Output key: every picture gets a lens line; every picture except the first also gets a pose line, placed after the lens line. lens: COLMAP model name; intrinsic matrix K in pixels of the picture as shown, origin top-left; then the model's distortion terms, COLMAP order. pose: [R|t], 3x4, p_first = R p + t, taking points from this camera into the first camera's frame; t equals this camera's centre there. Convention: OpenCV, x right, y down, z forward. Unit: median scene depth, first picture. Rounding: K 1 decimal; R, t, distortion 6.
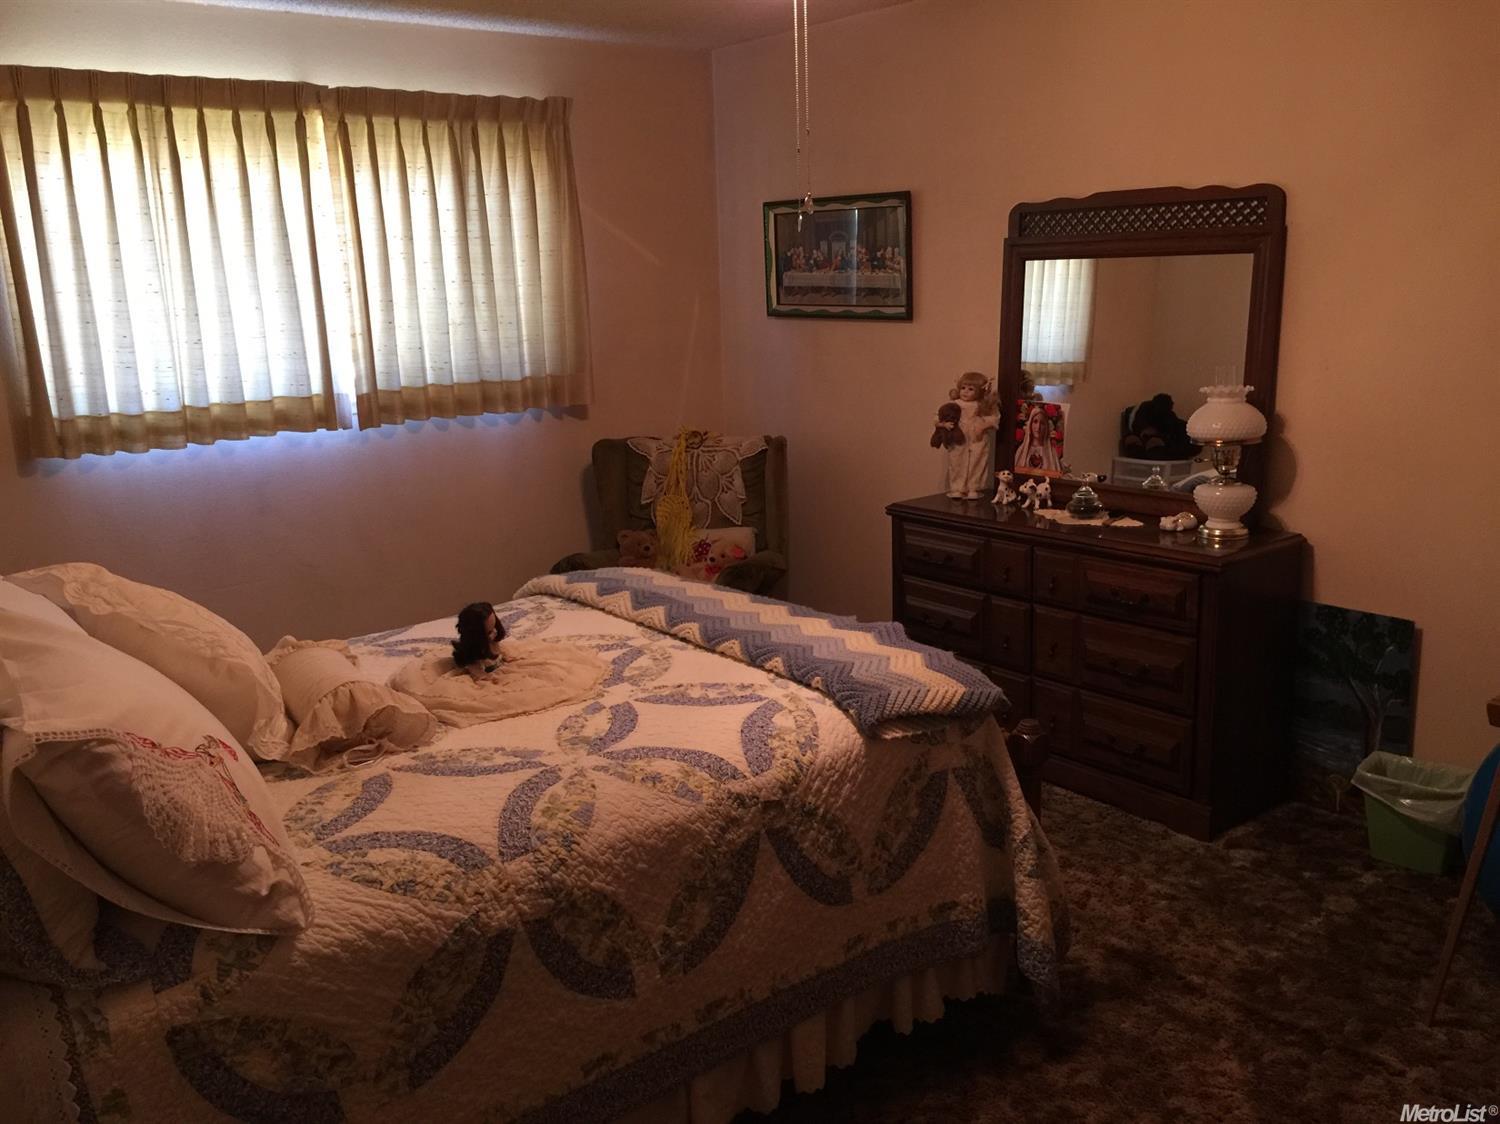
lens RADIAL K [[1280.0, 0, 754.6], [0, 1280.0, 546.0], [0, 0, 1]] dist [0.099082, -0.135306]
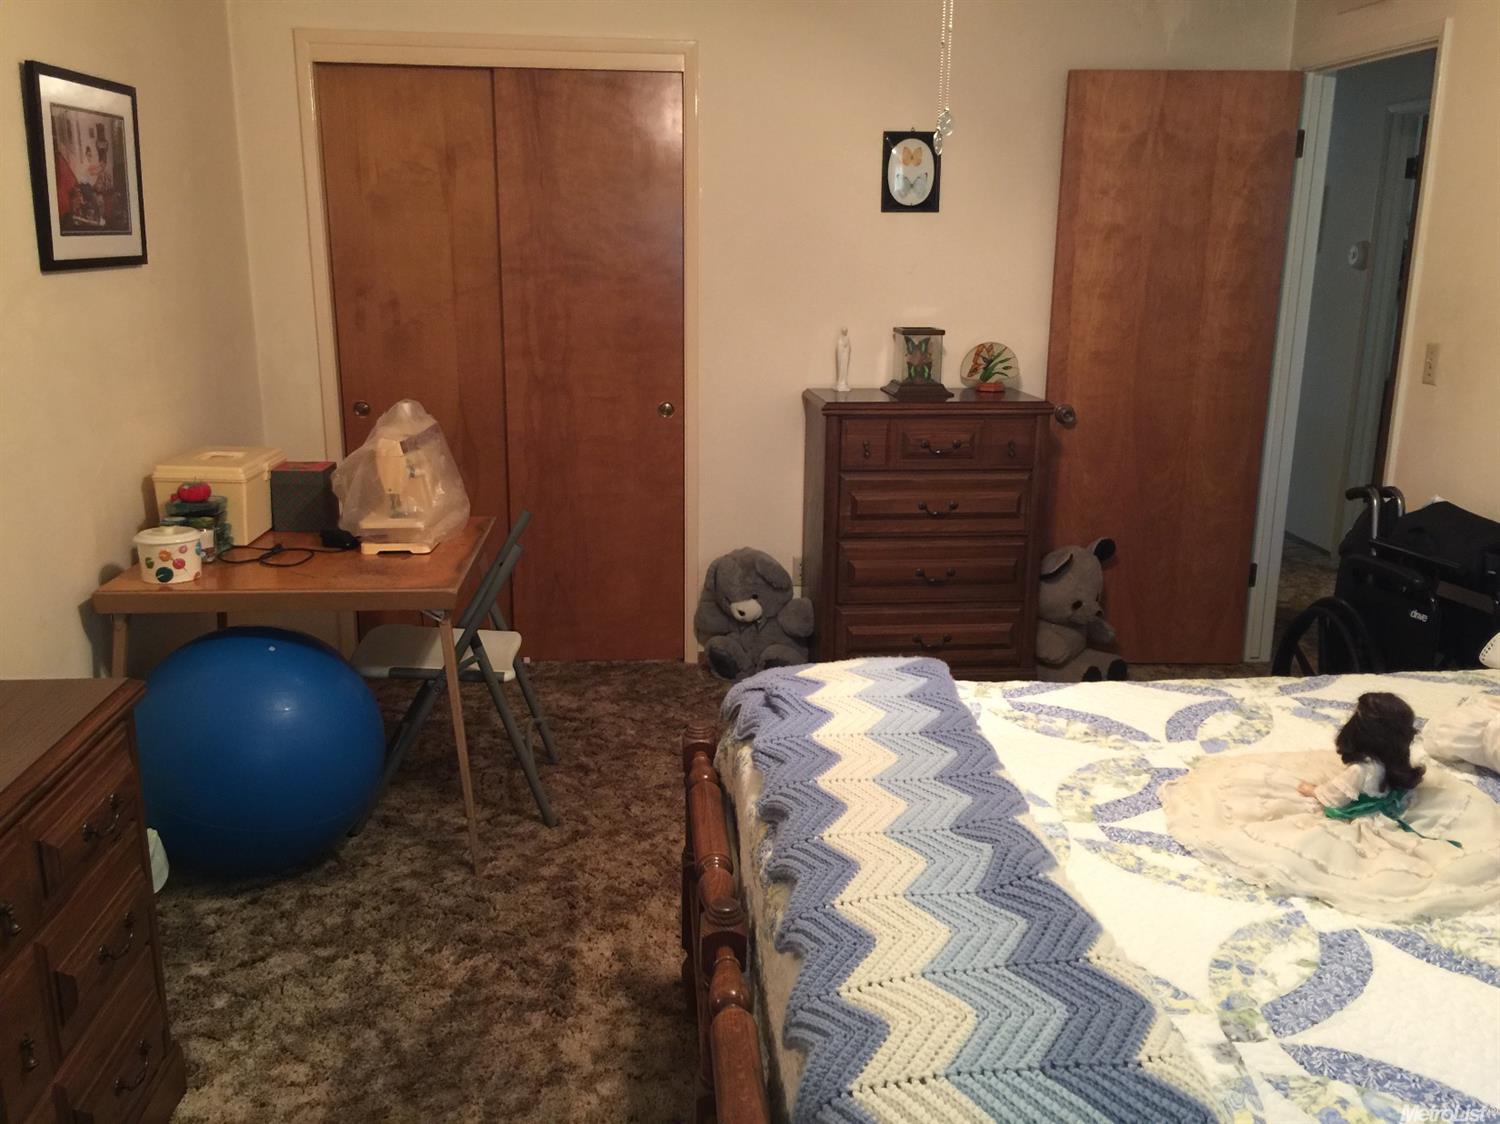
lens RADIAL K [[1280.0, 0, 754.6], [0, 1280.0, 546.0], [0, 0, 1]] dist [0.099082, -0.135306]
pose [[-0.821452, -0.113371, 0.558895, -0.304188], [0.138178, 0.911268, 0.387940, -0.317894], [-0.553285, 0.395901, -0.732897, 1.580882]]
